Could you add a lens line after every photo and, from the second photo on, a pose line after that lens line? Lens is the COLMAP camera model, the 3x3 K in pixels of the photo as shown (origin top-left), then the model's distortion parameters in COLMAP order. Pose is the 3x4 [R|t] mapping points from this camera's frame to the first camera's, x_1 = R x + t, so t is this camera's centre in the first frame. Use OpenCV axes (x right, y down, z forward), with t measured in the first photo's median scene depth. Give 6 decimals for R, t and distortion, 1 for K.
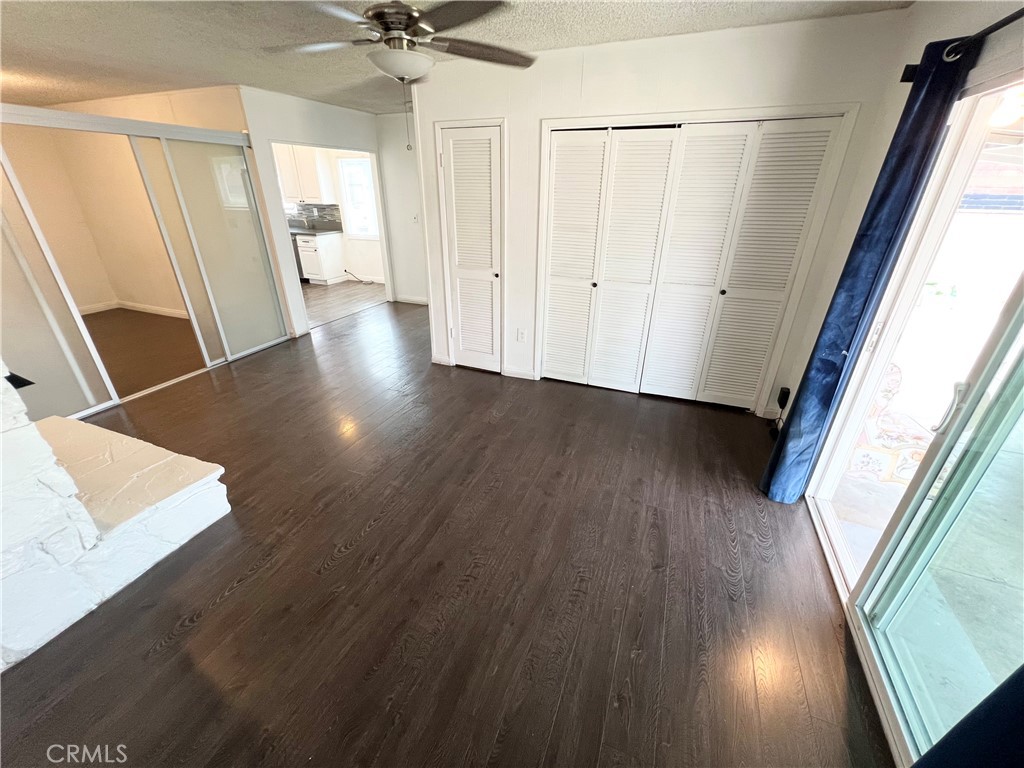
lens RADIAL K [[410.3, 0, 511.2], [0, 410.3, 387.5], [0, 0, 1]] dist [-0.001569, -0.000184]
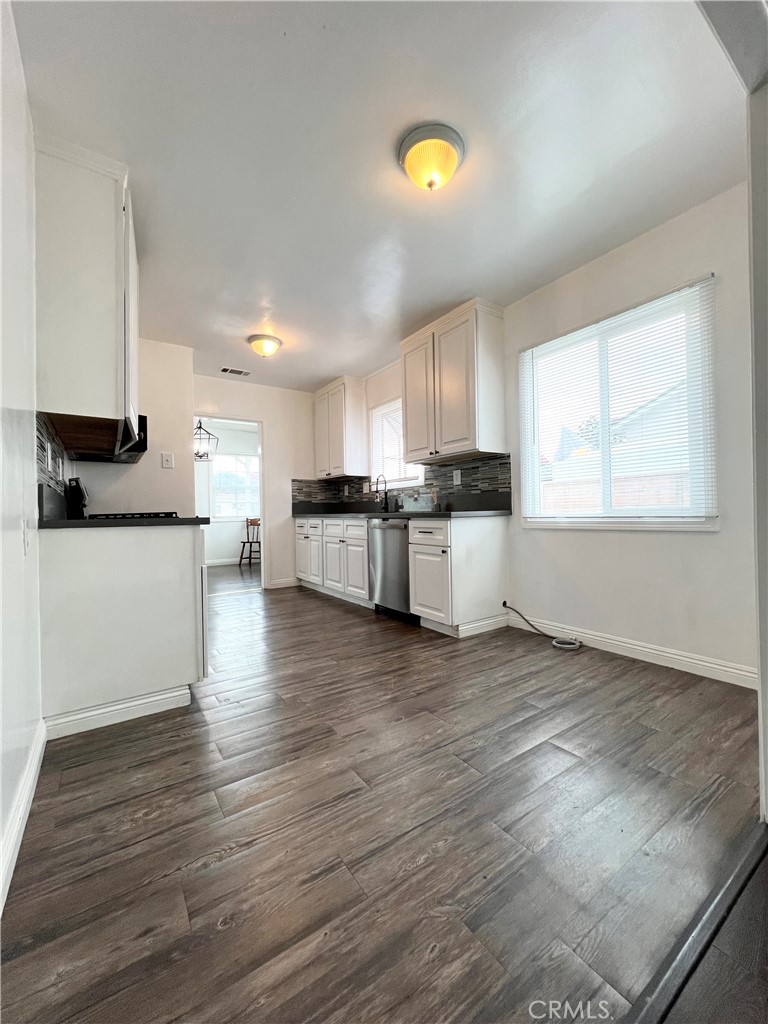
lens RADIAL K [[410.3, 0, 381.8], [0, 410.3, 510.5], [0, 0, 1]] dist [-0.001569, -0.000184]
pose [[0.838435, -0.023974, -0.544475, -0.300245], [-0.213502, 0.904735, -0.368607, -0.204191], [0.501442, 0.425299, 0.753443, 0.629910]]
